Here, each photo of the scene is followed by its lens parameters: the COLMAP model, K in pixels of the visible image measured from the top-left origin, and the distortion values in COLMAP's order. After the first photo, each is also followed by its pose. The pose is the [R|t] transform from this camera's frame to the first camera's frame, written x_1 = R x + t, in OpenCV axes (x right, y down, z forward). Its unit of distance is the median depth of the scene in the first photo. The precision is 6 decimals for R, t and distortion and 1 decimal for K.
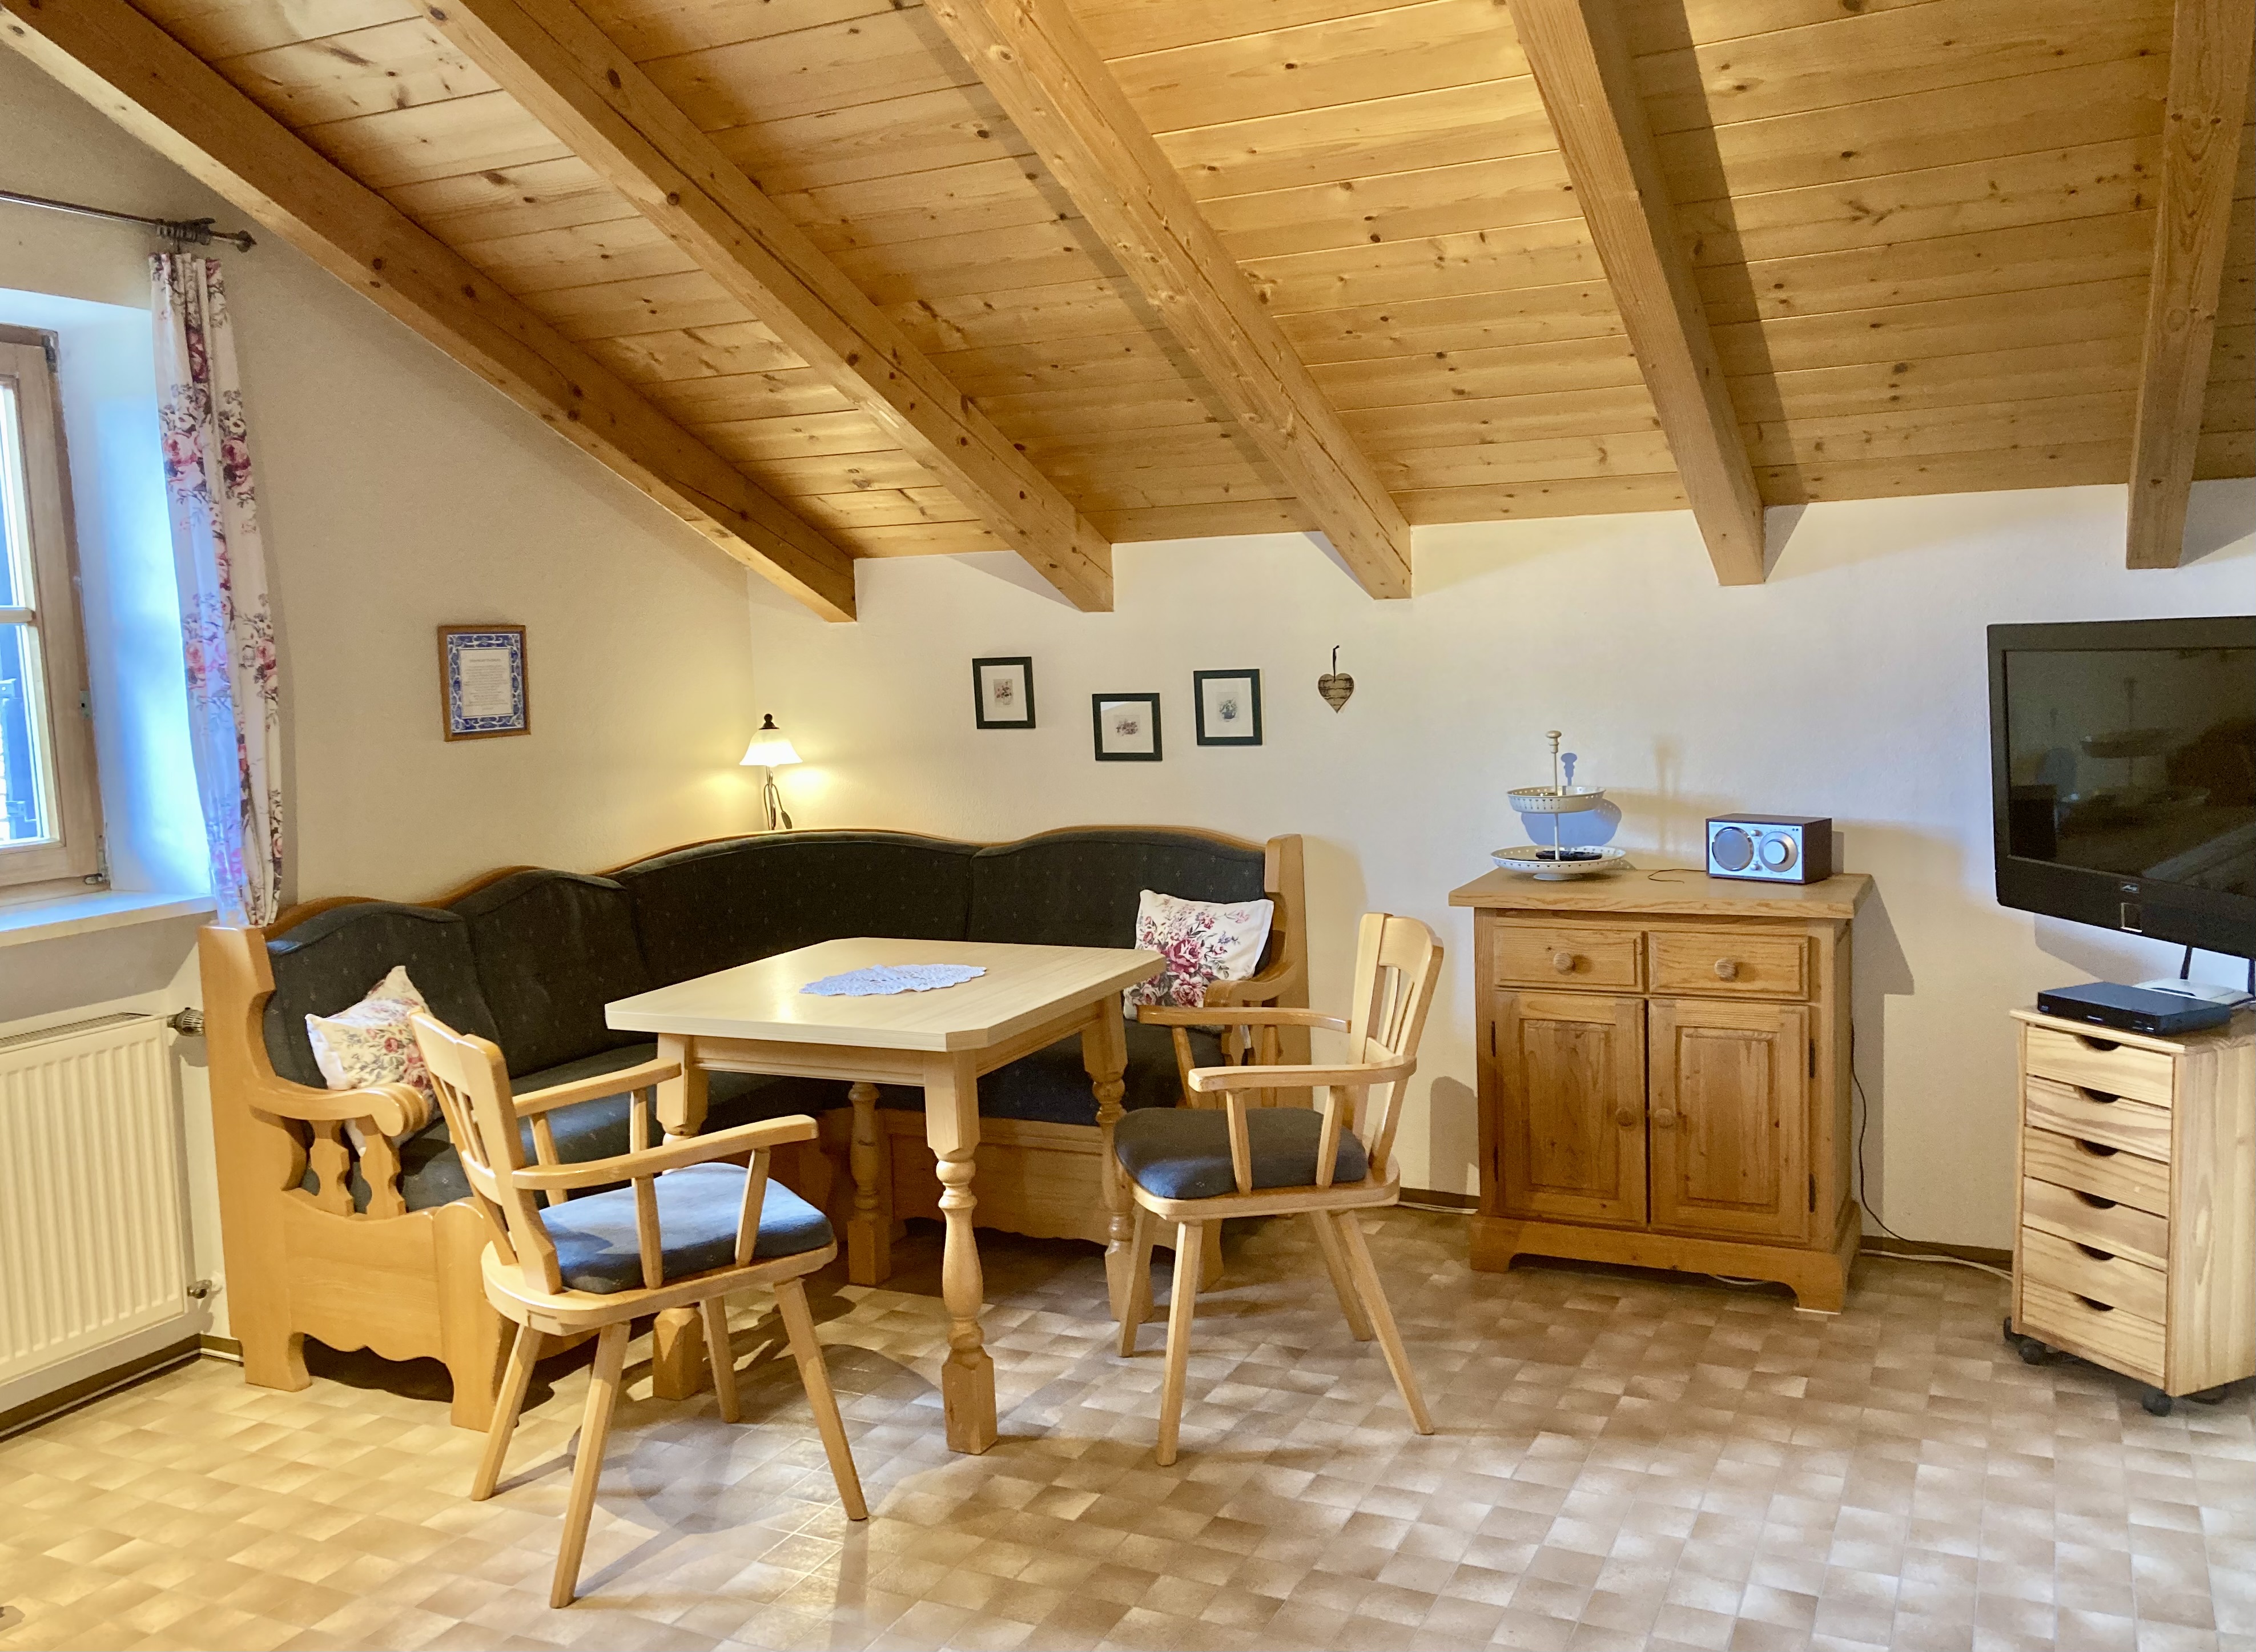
lens RADIAL K [[2022.6, 0, 1128.0], [0, 2022.6, 826.0], [0, 0, 1]] dist [0.022775, 0.001974]
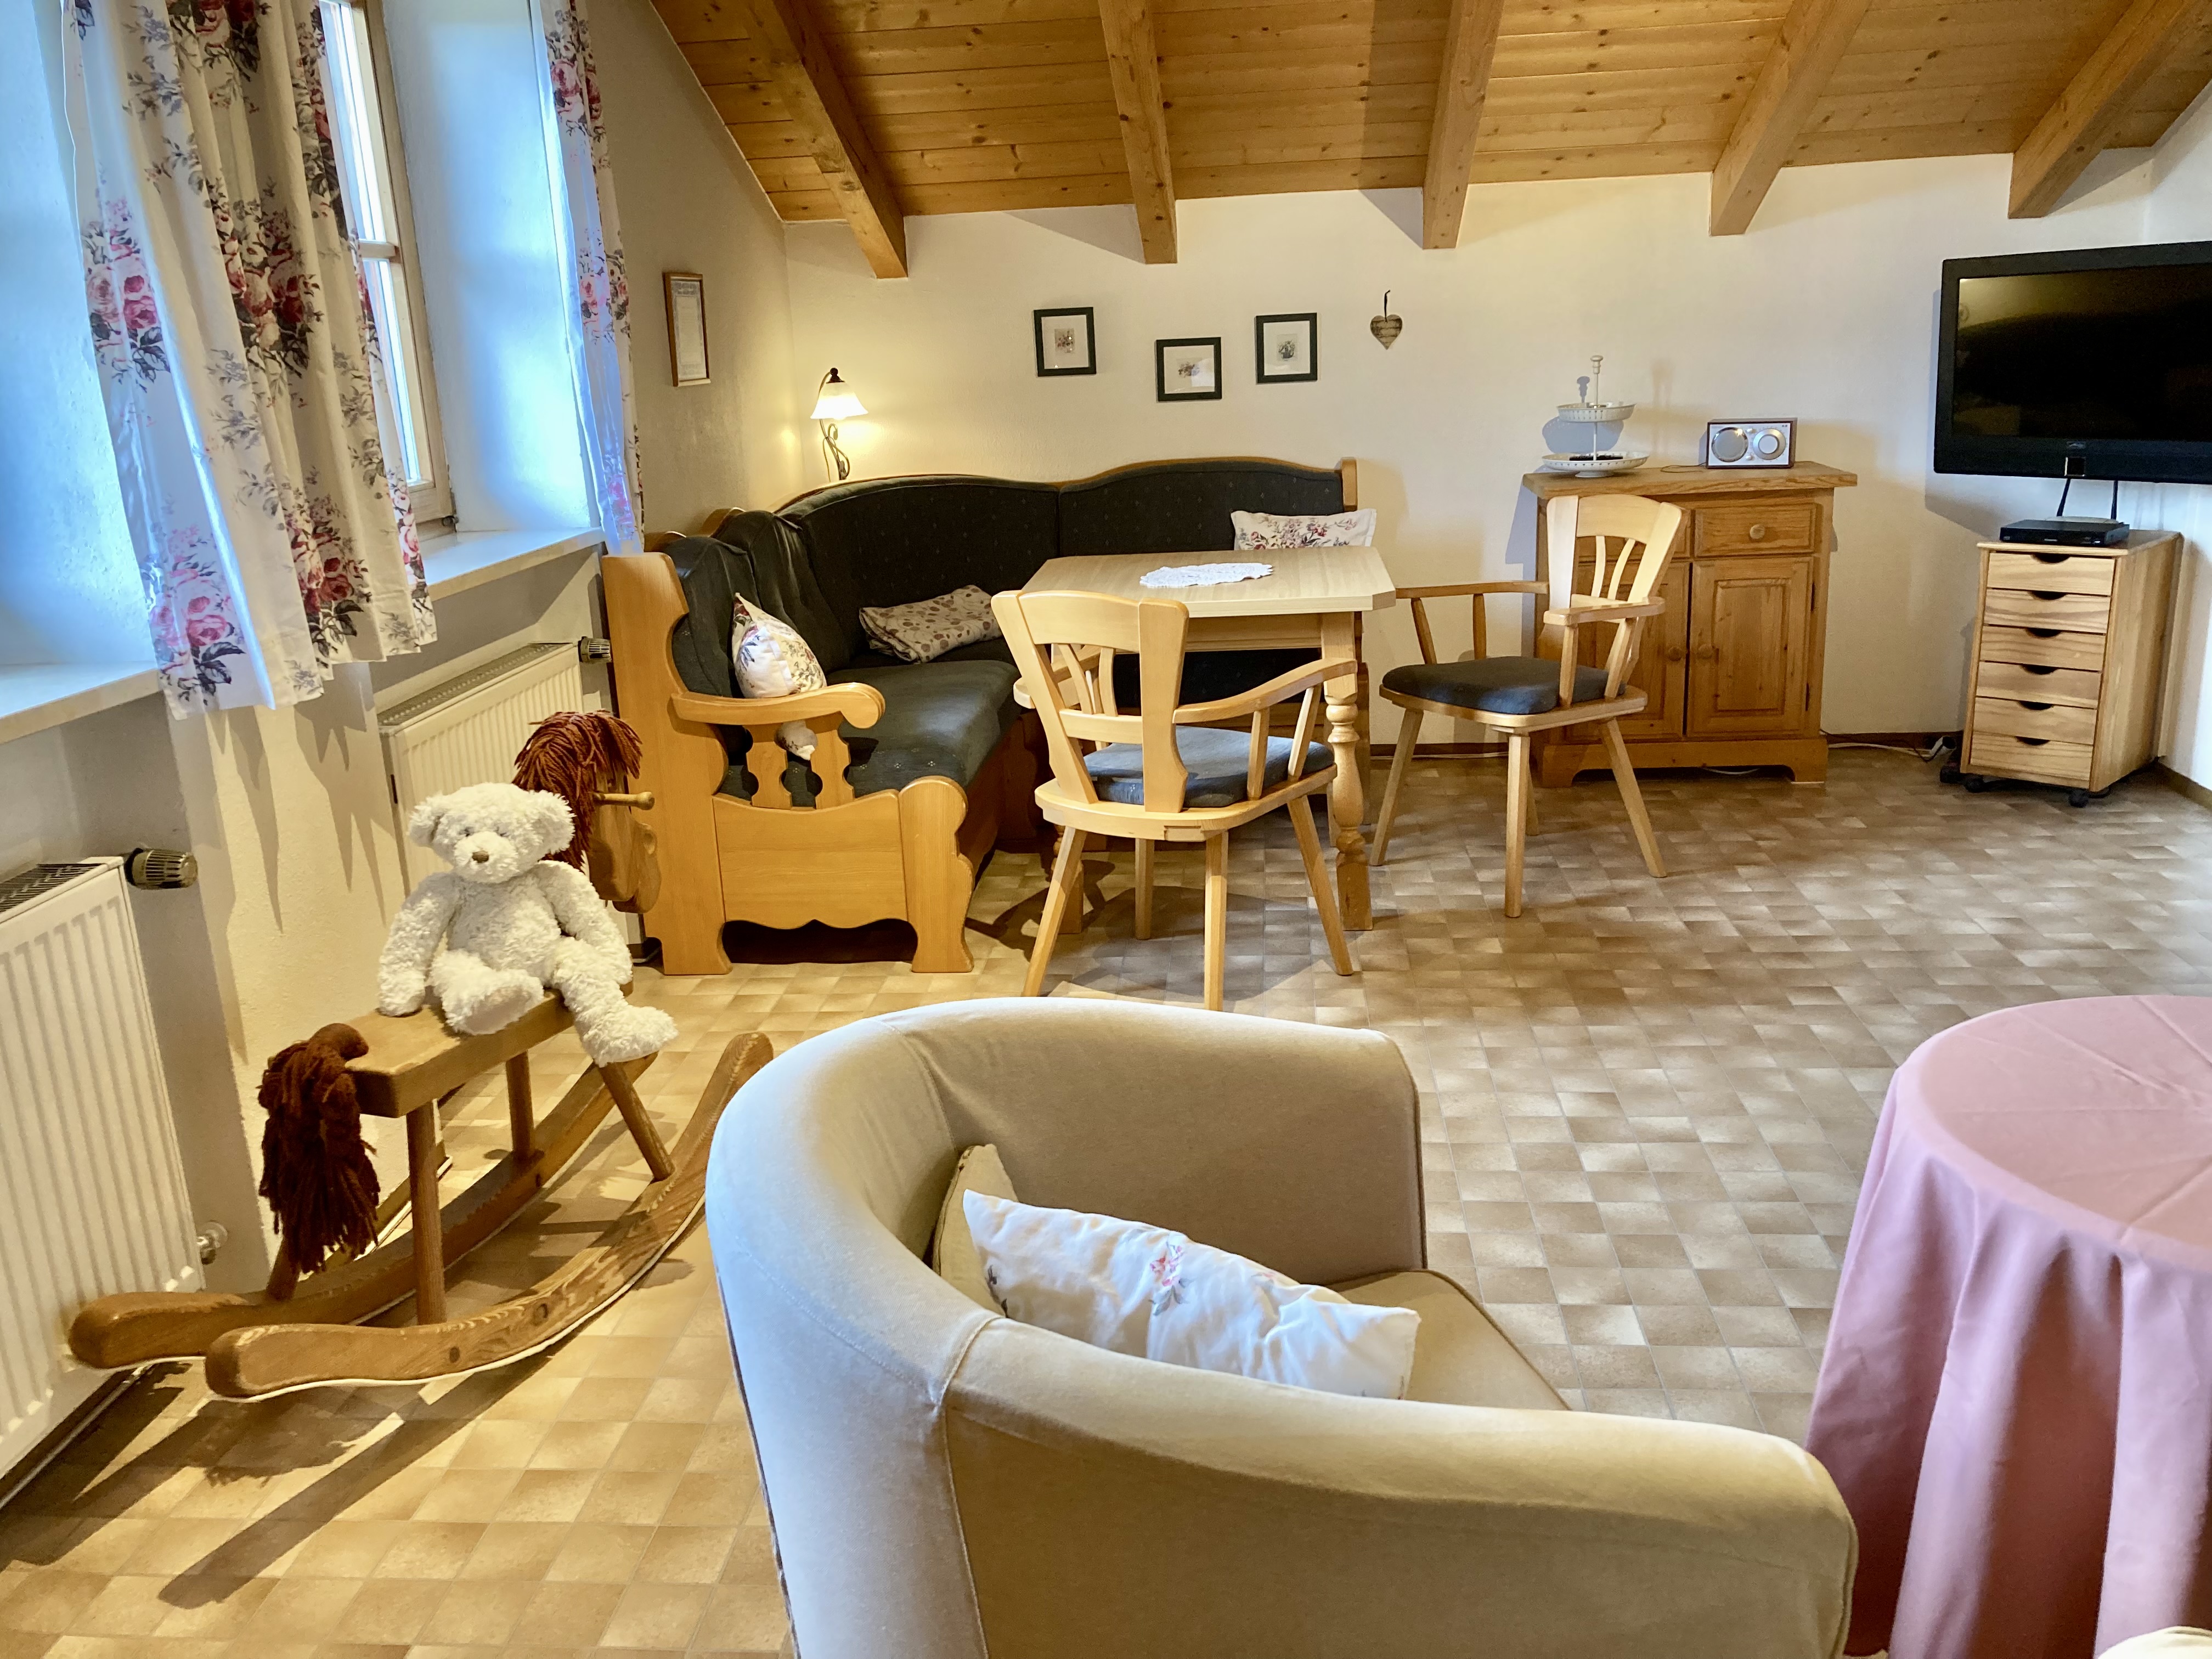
lens RADIAL K [[1943.2, 0, 1102.8], [0, 1943.2, 889.7], [0, 0, 1]] dist [0.014351, -0.011767]
pose [[0.932335, -0.110994, 0.344138, -0.620619], [0.049678, 0.982017, 0.182139, 0.051080], [-0.358166, -0.152718, 0.921083, -0.059032]]
